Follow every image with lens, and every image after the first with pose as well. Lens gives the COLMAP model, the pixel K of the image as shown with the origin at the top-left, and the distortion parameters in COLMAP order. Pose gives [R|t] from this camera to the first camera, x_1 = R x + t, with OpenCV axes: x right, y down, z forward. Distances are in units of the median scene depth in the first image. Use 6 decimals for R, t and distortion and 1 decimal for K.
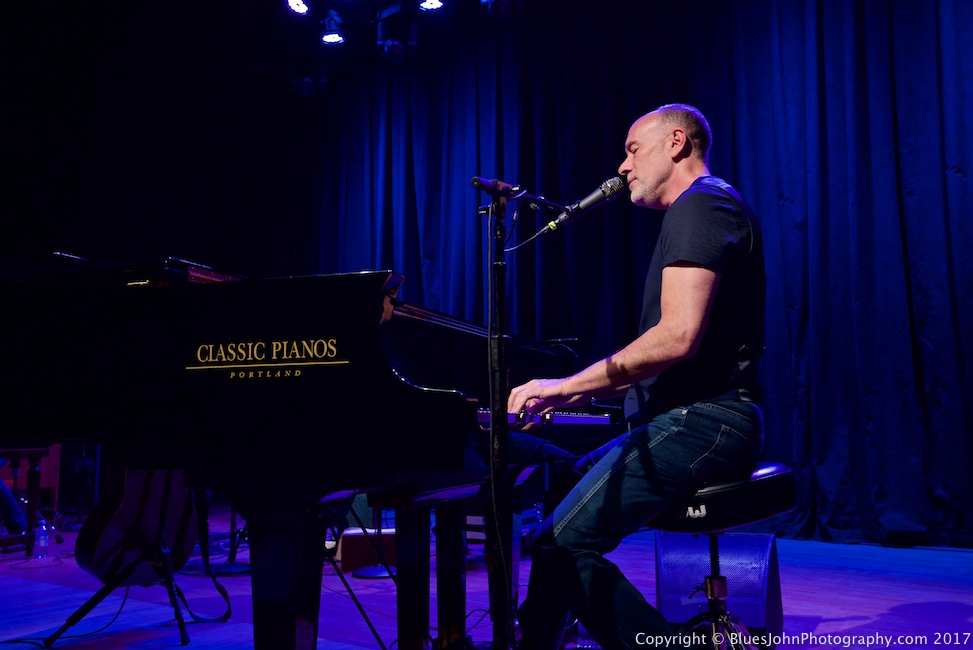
lens RADIAL K [[935.4, 0, 486.5], [0, 935.4, 325.0], [0, 0, 1]] dist [0.046734, 0.001204]
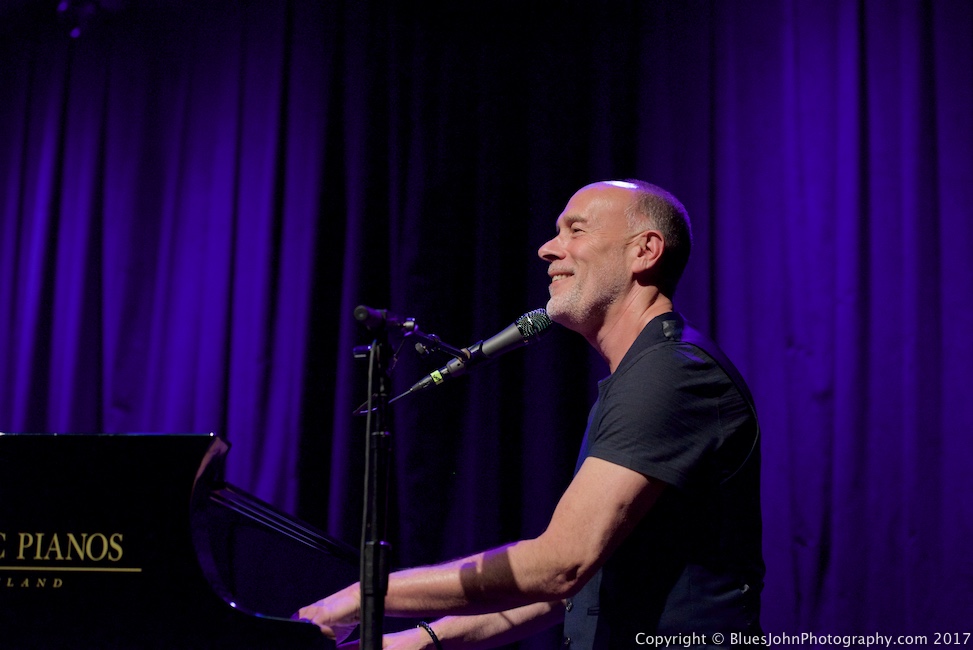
lens RADIAL K [[1977.9, 0, 486.5], [0, 1977.9, 325.0], [0, 0, 1]] dist [-0.059011, -0.264036]
pose [[0.986486, 0.071953, 0.147200, -0.120371], [-0.053784, 0.990837, -0.123892, 0.026822], [-0.154766, 0.114301, 0.981317, -0.390033]]
